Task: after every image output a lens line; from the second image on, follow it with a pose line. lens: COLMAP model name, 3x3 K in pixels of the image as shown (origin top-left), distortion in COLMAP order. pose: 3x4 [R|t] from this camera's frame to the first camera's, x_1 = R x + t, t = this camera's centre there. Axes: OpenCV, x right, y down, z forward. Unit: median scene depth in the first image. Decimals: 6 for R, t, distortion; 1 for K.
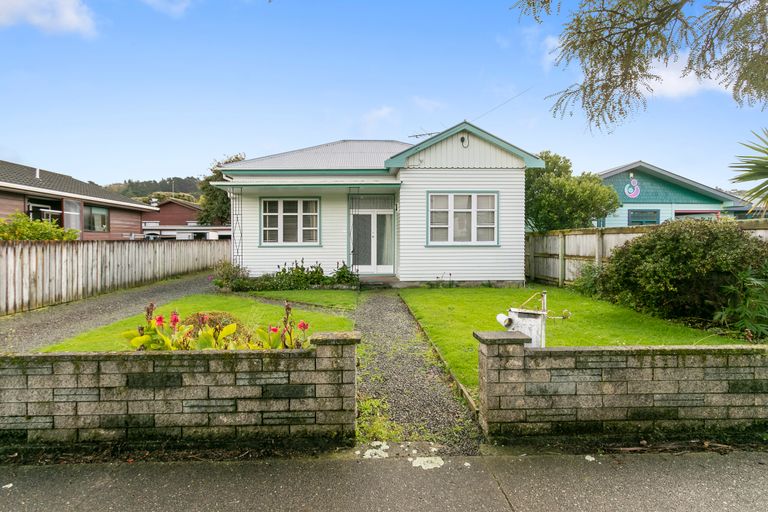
lens RADIAL K [[384.6, 0, 384.2], [0, 384.6, 243.2], [0, 0, 1]] dist [0.003096, 0.000867]
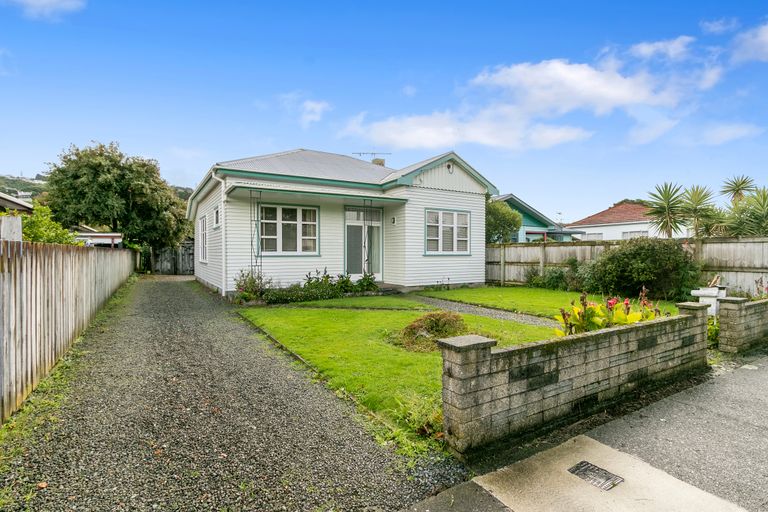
lens RADIAL K [[379.9, 0, 384.0], [0, 379.9, 256.0], [0, 0, 1]] dist [0.001491, 0.000925]
pose [[0.869289, -0.001356, 0.494302, -0.547999], [0.001501, 0.999999, 0.000105, 0.009272], [-0.494301, 0.000651, 0.869291, 0.068440]]
